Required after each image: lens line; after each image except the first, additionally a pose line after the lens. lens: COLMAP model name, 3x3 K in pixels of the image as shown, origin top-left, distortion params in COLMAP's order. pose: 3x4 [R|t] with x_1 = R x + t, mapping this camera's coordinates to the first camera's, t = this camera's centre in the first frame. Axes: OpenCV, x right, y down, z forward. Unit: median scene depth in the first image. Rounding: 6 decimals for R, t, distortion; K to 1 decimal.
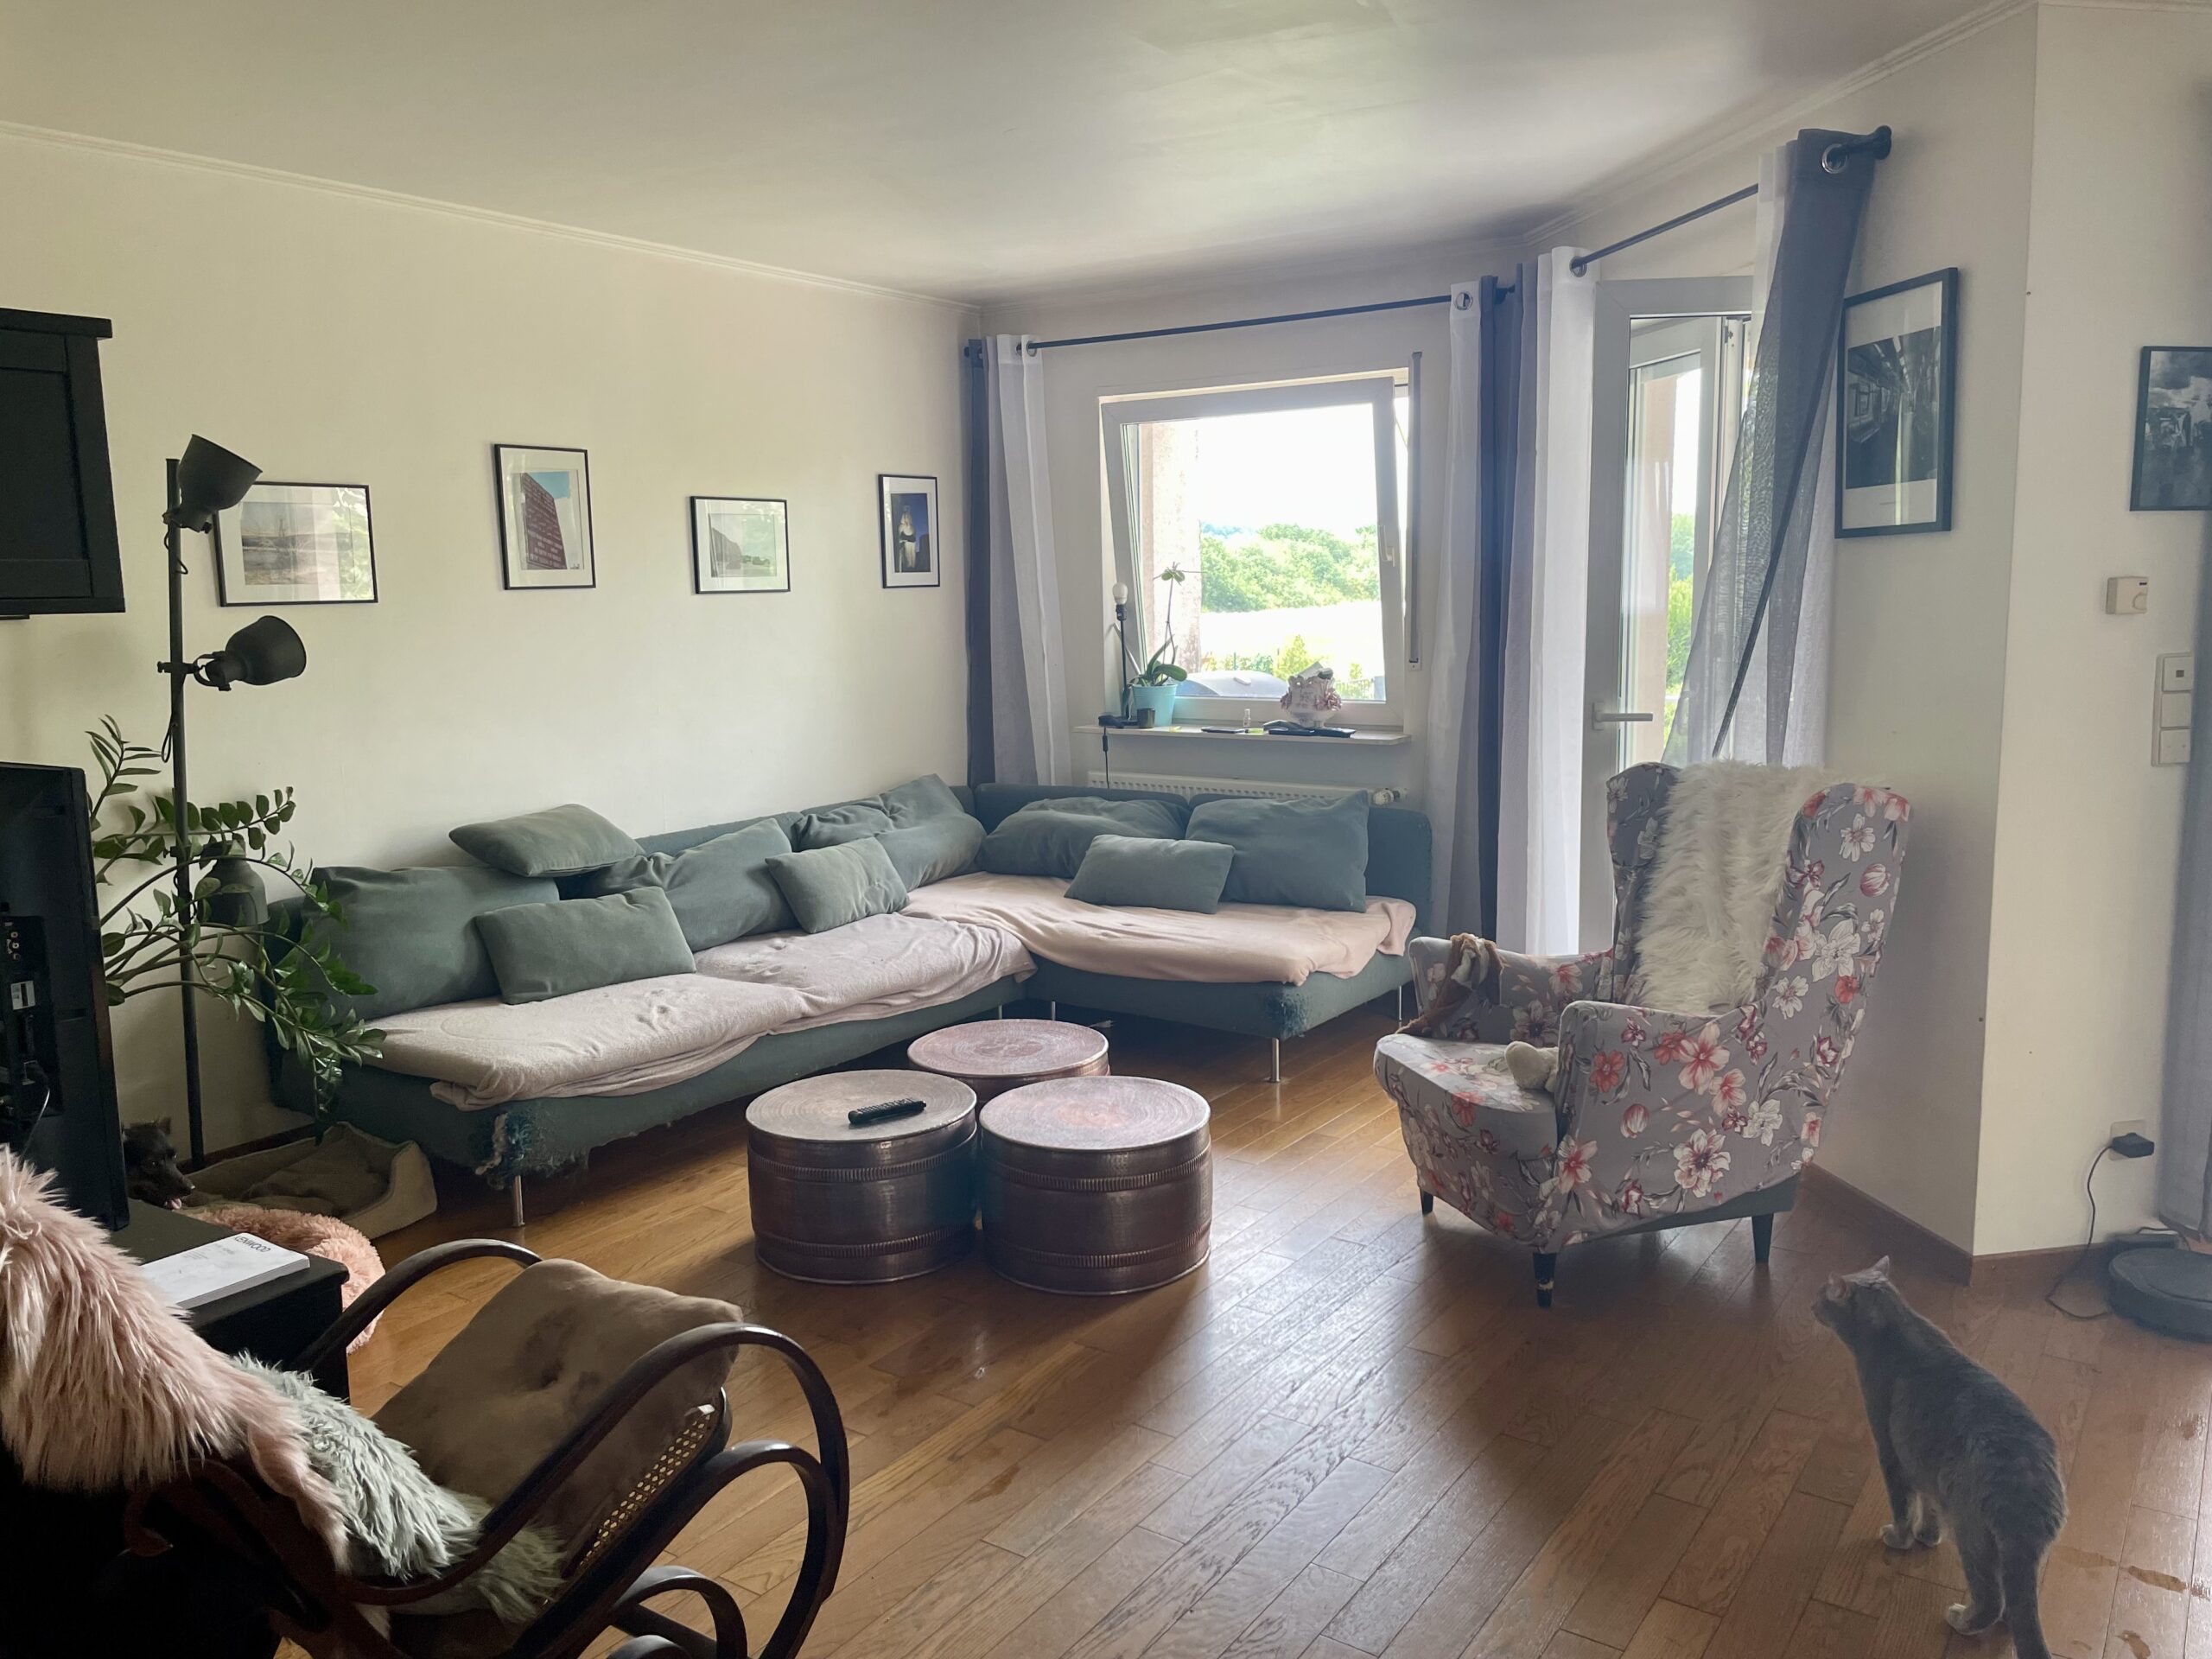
lens RADIAL K [[1647.2, 0, 1106.0], [0, 1647.2, 829.5], [0, 0, 1]] dist [0.096591, -0.140308]
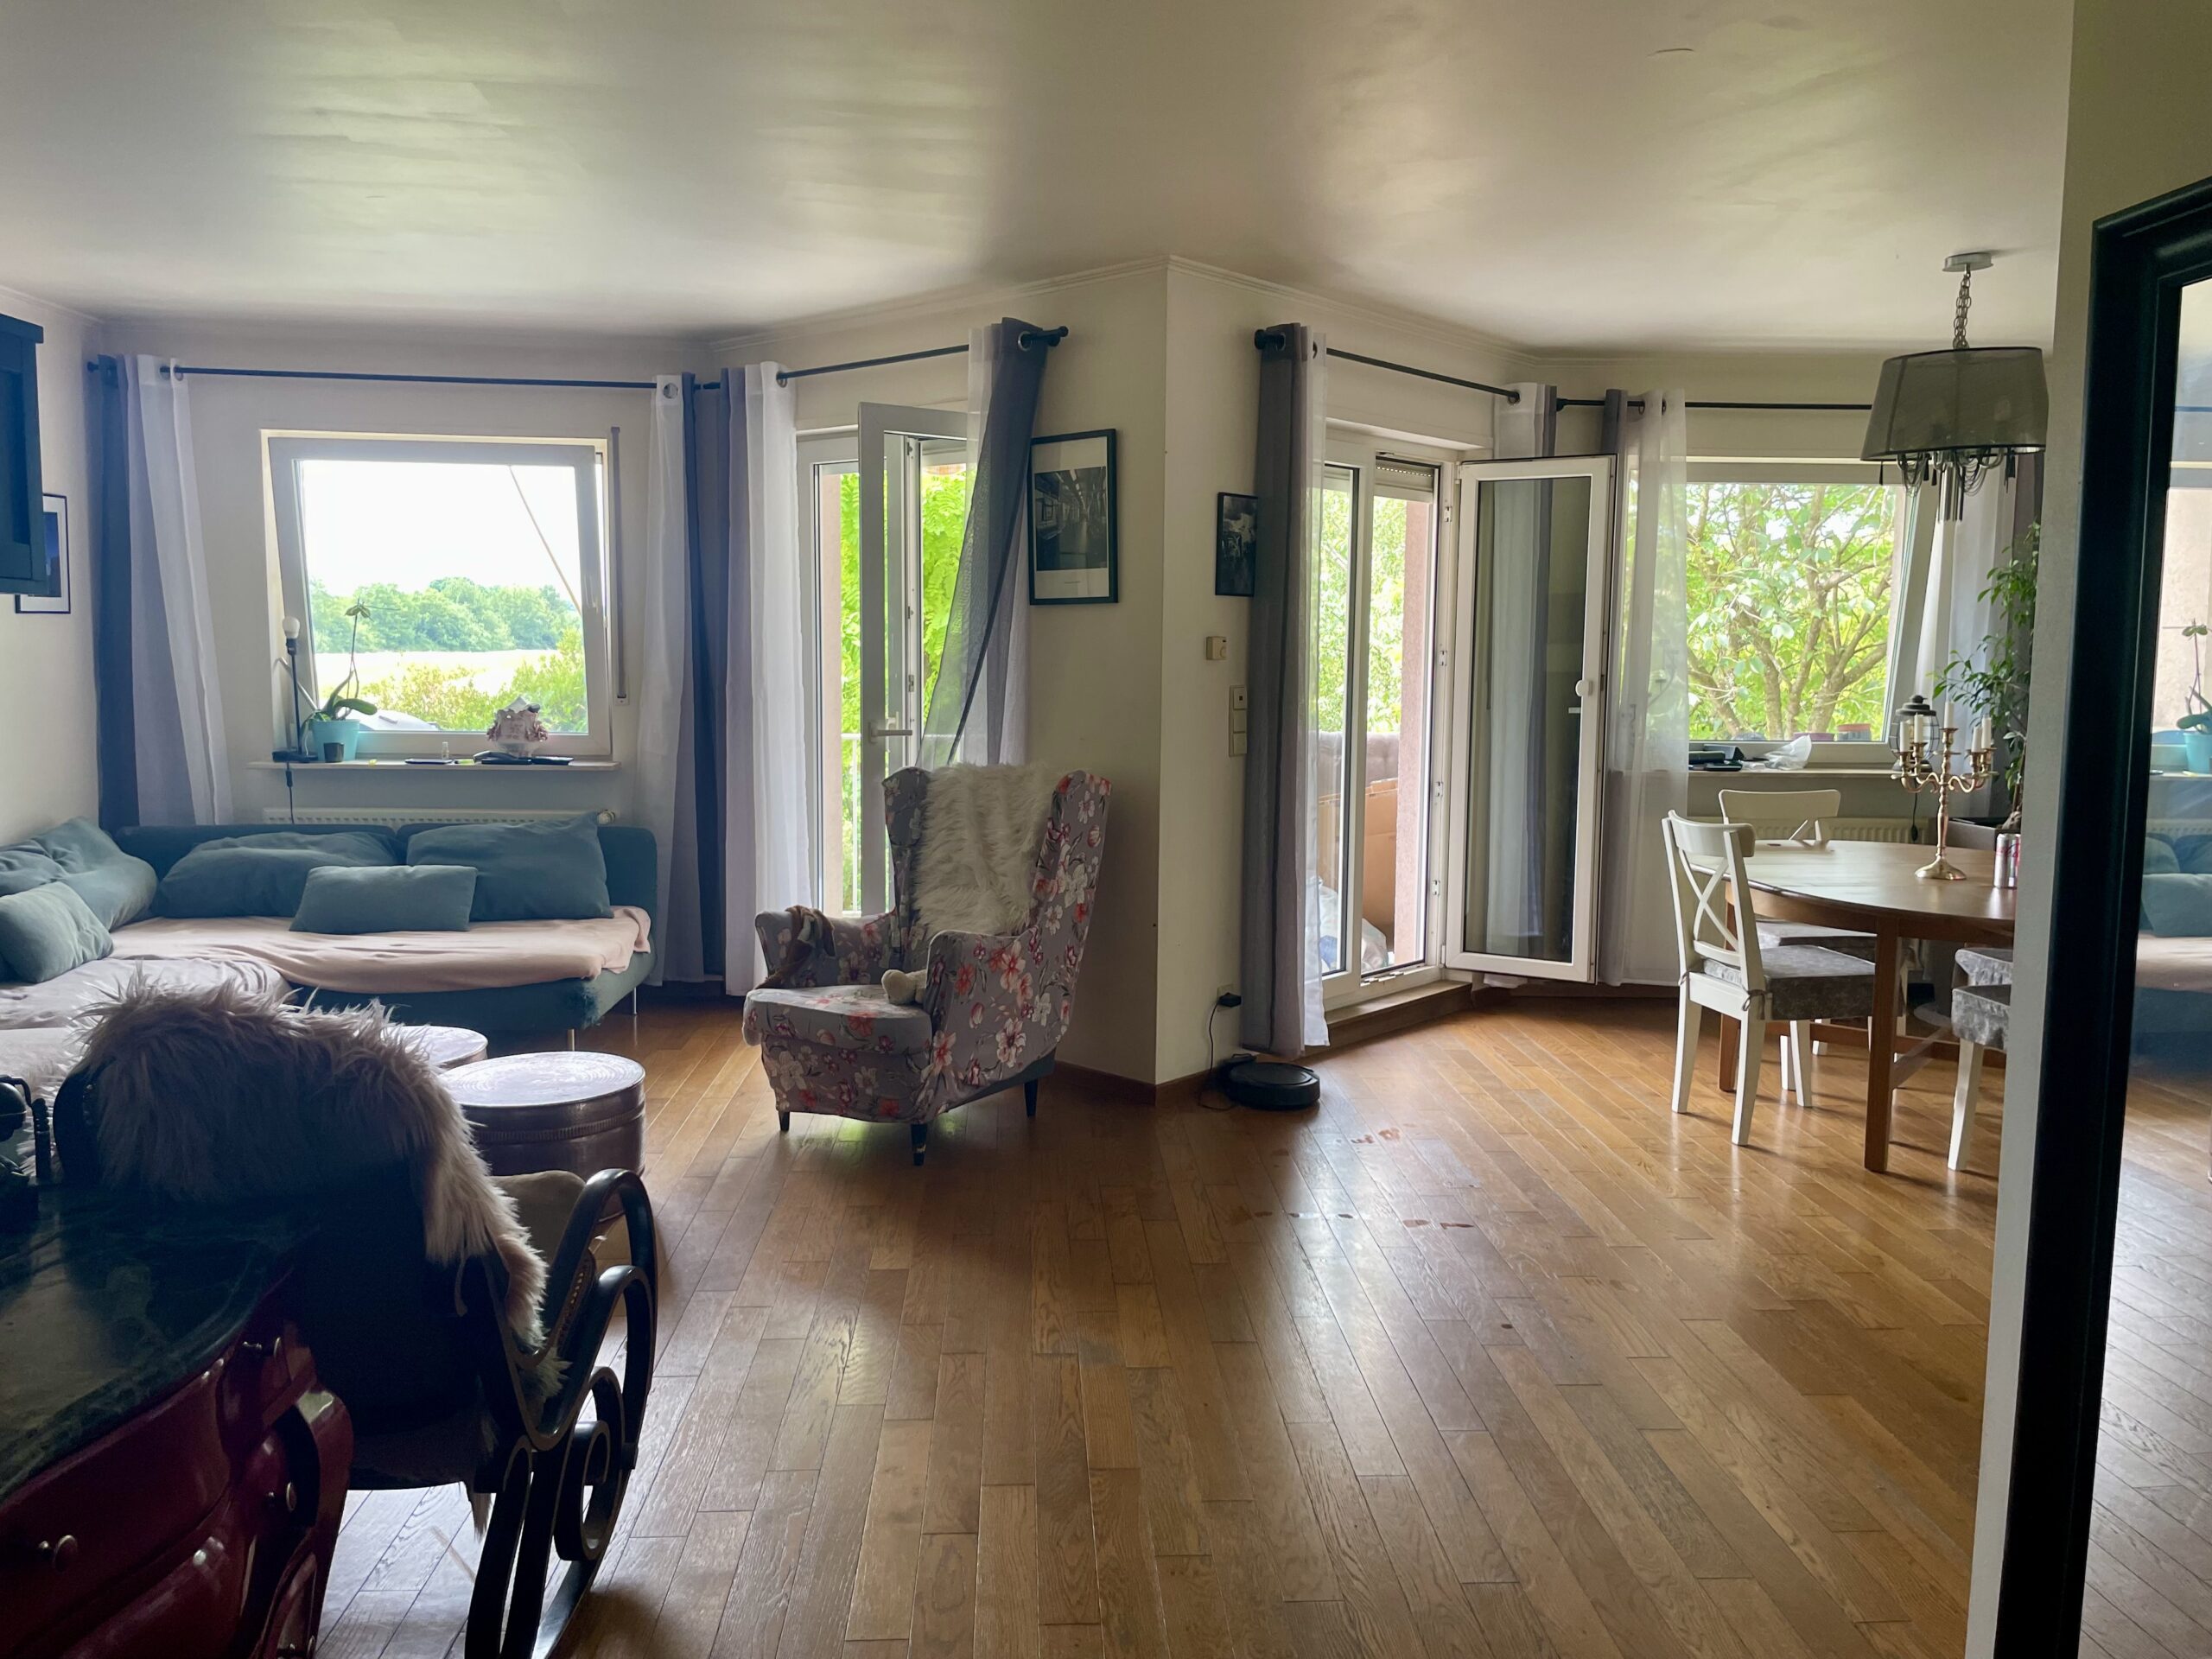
lens RADIAL K [[1647.2, 0, 1106.0], [0, 1647.2, 829.5], [0, 0, 1]] dist [0.096591, -0.140308]
pose [[0.786948, -0.040468, 0.615690, -0.366179], [0.065358, 0.997700, -0.017960, 0.043838], [-0.613547, 0.054374, 0.787784, -0.130892]]
